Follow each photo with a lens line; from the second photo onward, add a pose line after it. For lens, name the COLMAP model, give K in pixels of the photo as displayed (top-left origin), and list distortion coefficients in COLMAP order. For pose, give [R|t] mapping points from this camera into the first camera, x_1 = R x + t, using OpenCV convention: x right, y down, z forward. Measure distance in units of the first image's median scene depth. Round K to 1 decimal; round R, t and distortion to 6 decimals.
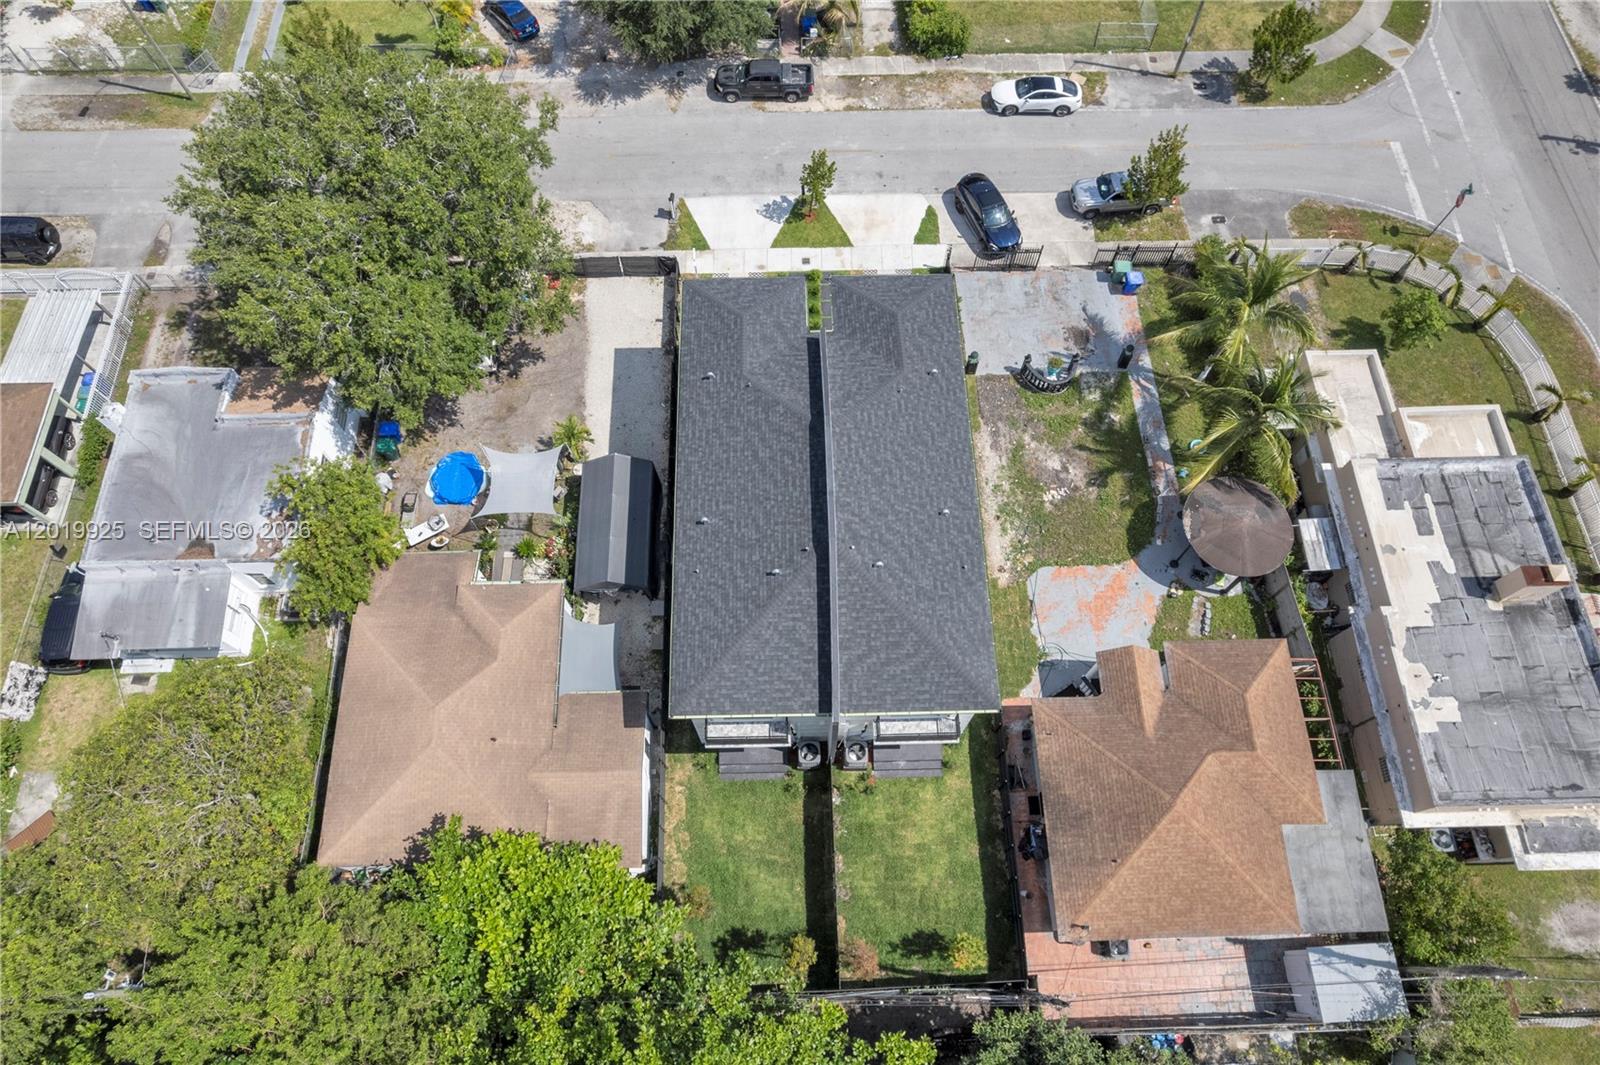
lens RADIAL K [[1037.8, 0, 800.0], [0, 1037.8, 532.5], [0, 0, 1]] dist [-0.067743, 0.063322]
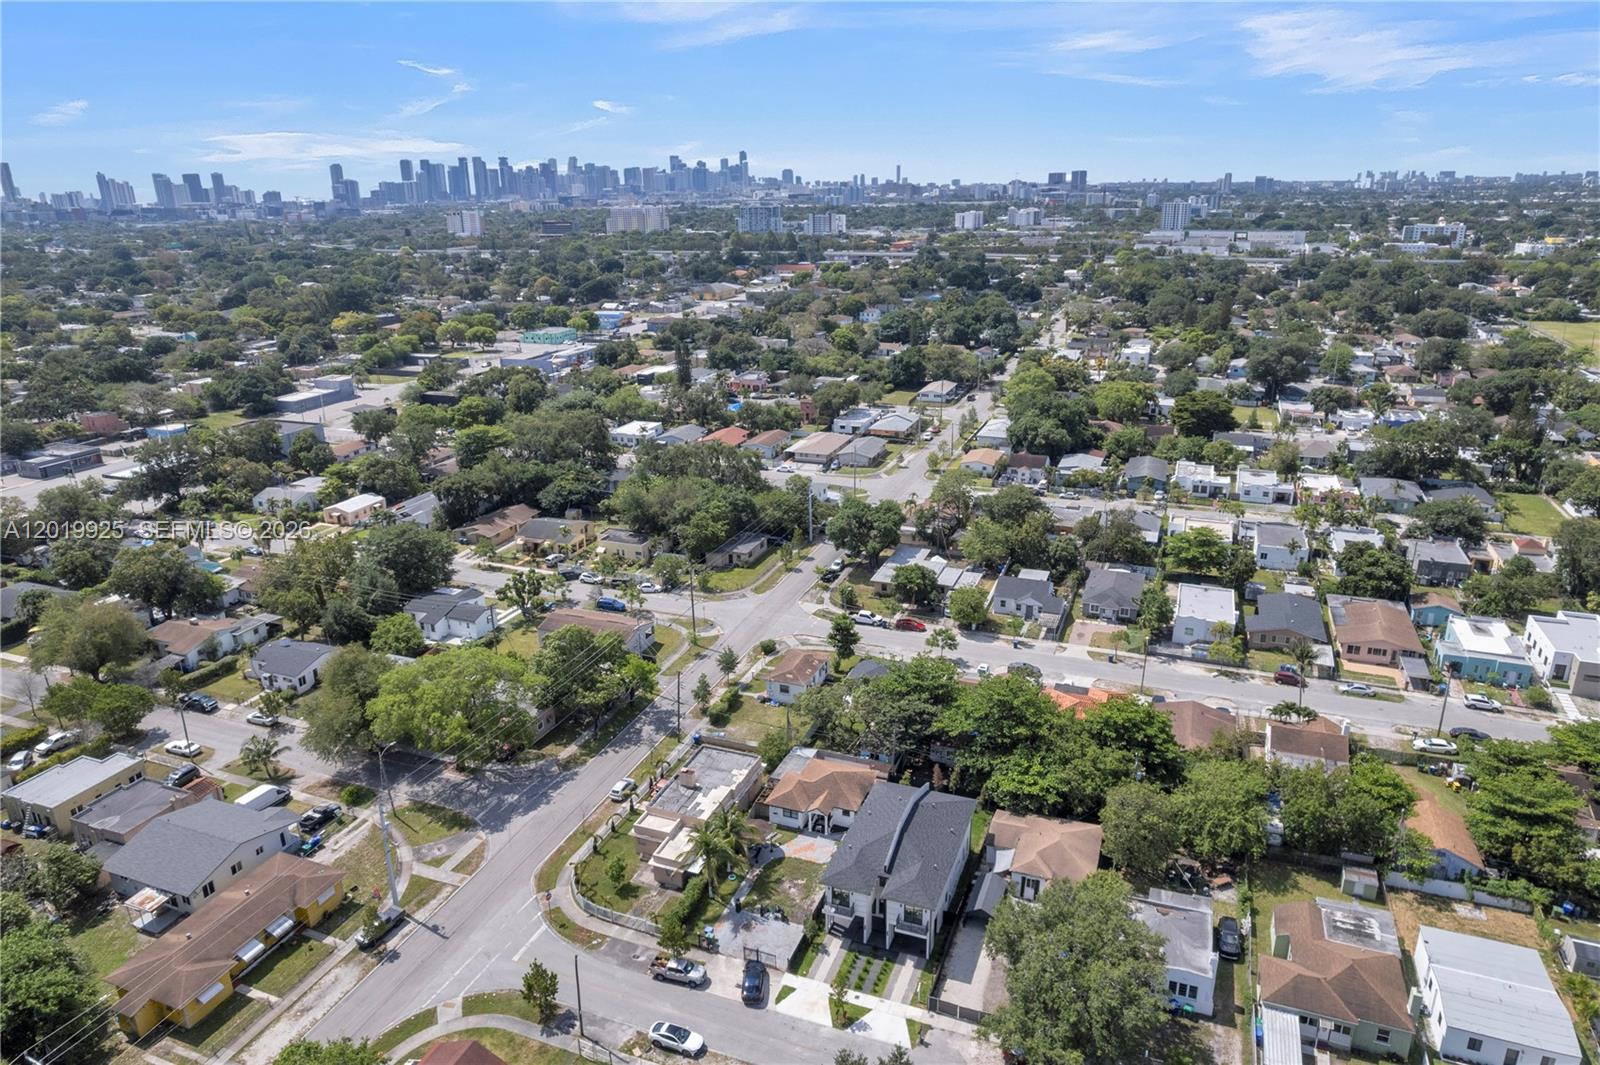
lens RADIAL K [[1037.8, 0, 800.0], [0, 1037.8, 532.5], [0, 0, 1]] dist [-0.067743, 0.063322]
pose [[-0.920675, -0.114881, 0.373041, -0.513271], [0.362231, 0.104581, 0.926203, -2.192502], [-0.145416, 0.987859, -0.054672, 0.329894]]
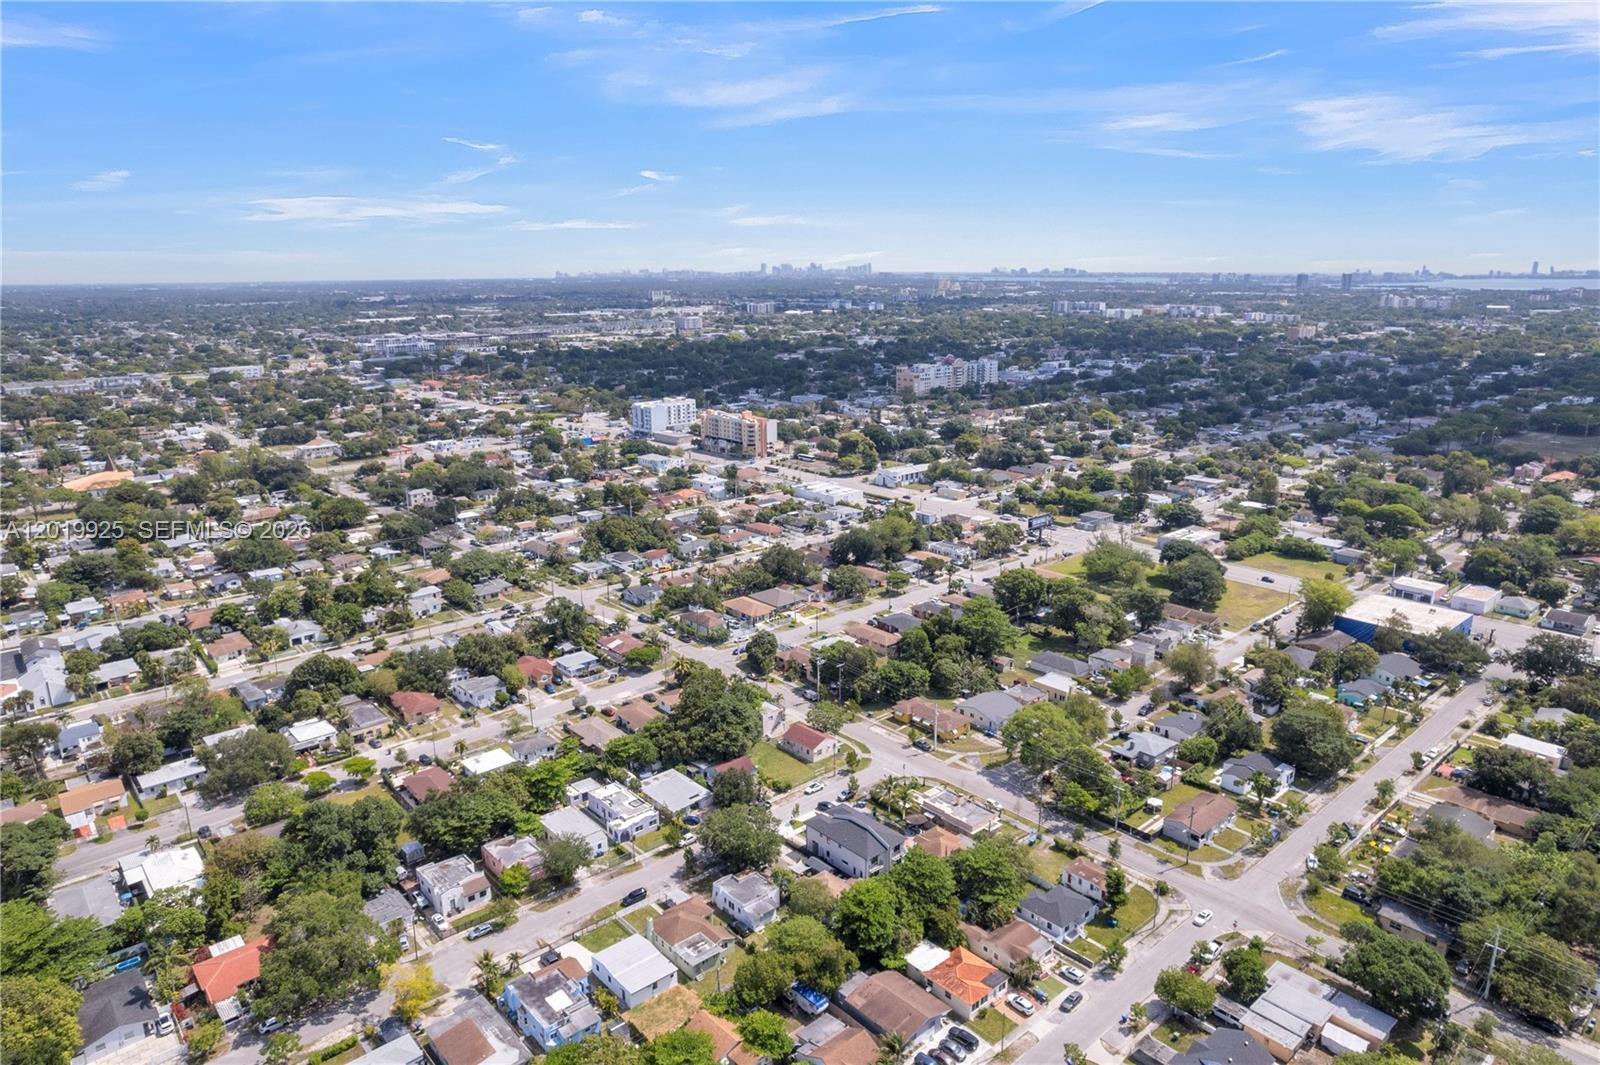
lens RADIAL K [[1037.8, 0, 800.0], [0, 1037.8, 532.5], [0, 0, 1]] dist [-0.067743, 0.063322]
pose [[0.769270, -0.172383, 0.615230, -2.612512], [0.584468, 0.578858, -0.568613, 1.551303], [-0.258111, 0.796999, 0.546050, -2.475665]]
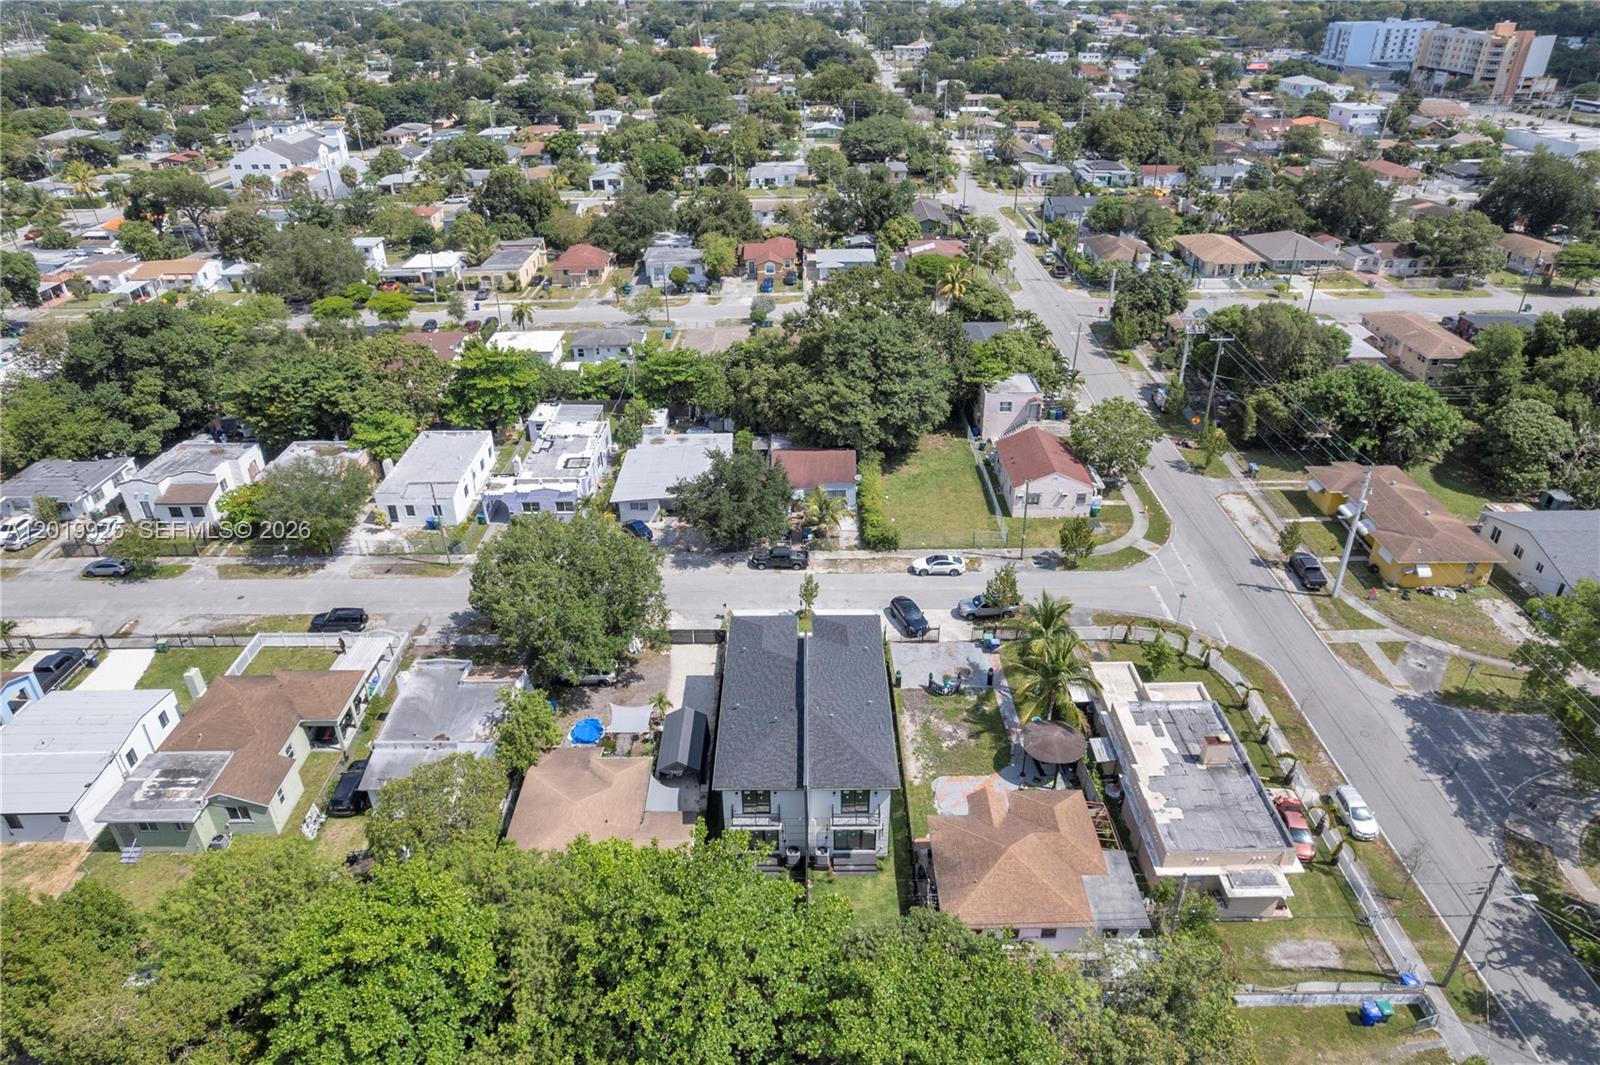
lens RADIAL K [[1037.8, 0, 800.0], [0, 1037.8, 532.5], [0, 0, 1]] dist [-0.067743, 0.063322]
pose [[0.999614, 0.003011, -0.027626, 0.052515], [-0.018617, 0.810603, -0.585300, 0.629318], [0.020632, 0.585588, 0.810346, -0.507748]]
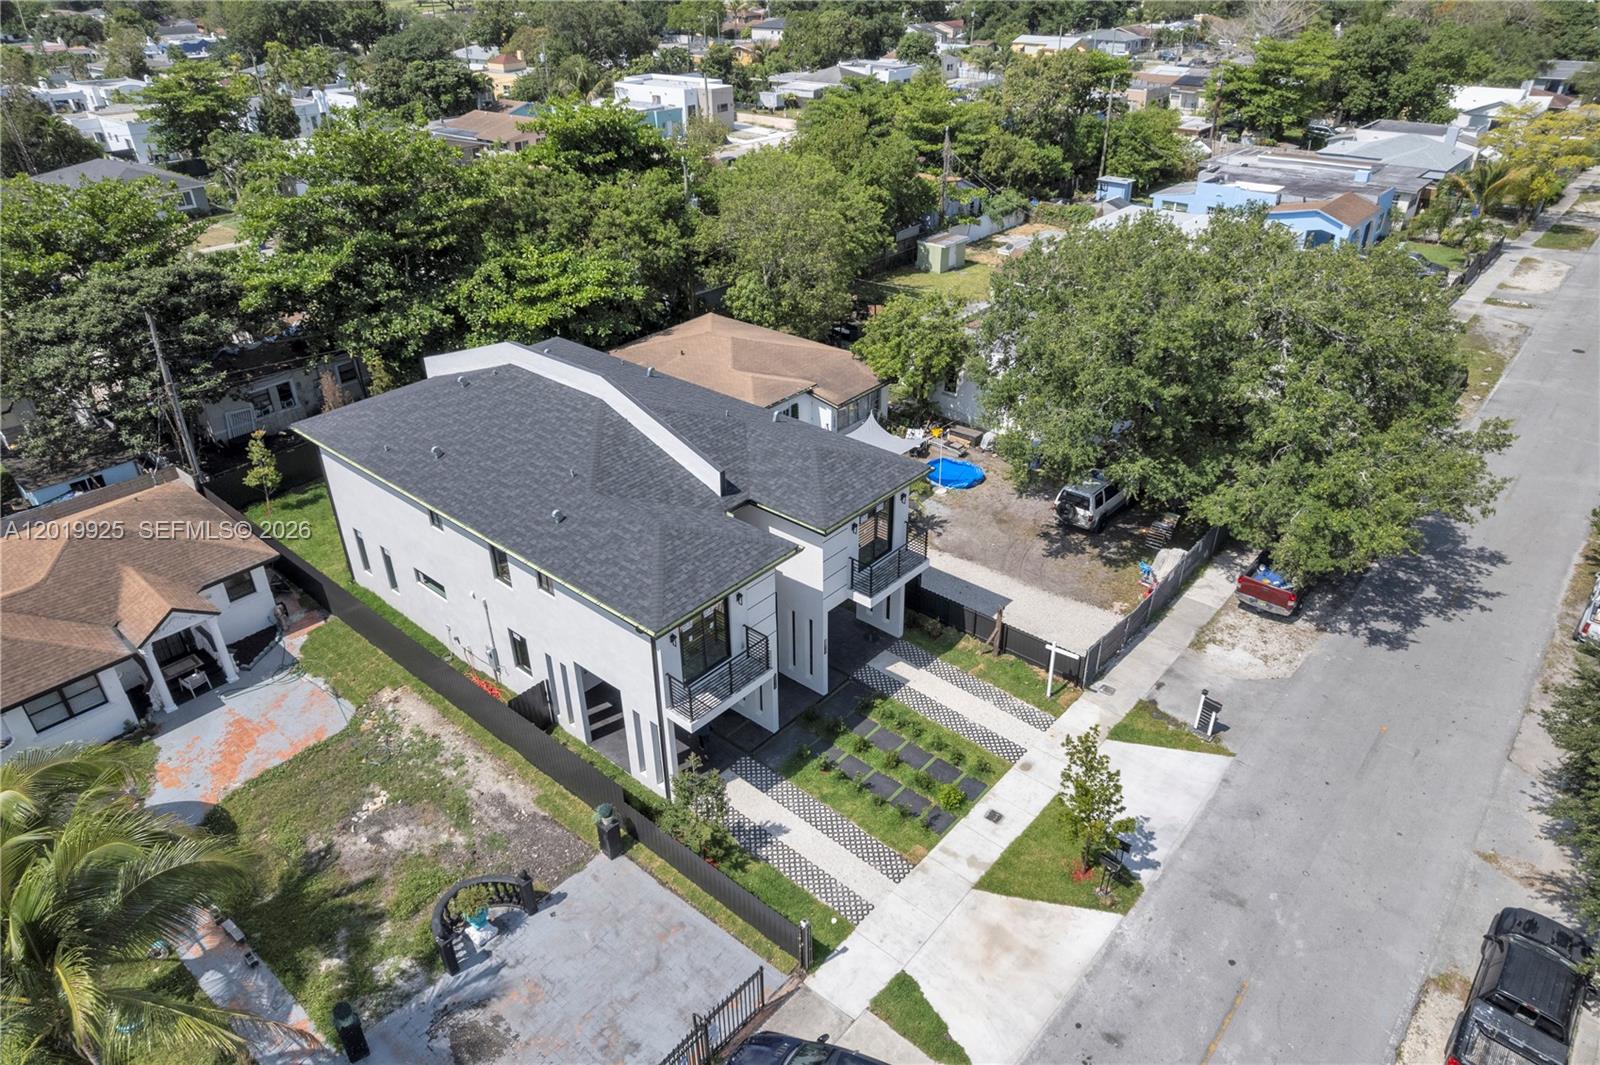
lens RADIAL K [[1037.8, 0, 800.0], [0, 1037.8, 532.5], [0, 0, 1]] dist [-0.067743, 0.063322]
pose [[-0.677218, 0.380020, -0.630048, 0.381618], [-0.663151, 0.055721, 0.746409, -0.646814], [0.318757, 0.923298, 0.214276, 0.765409]]
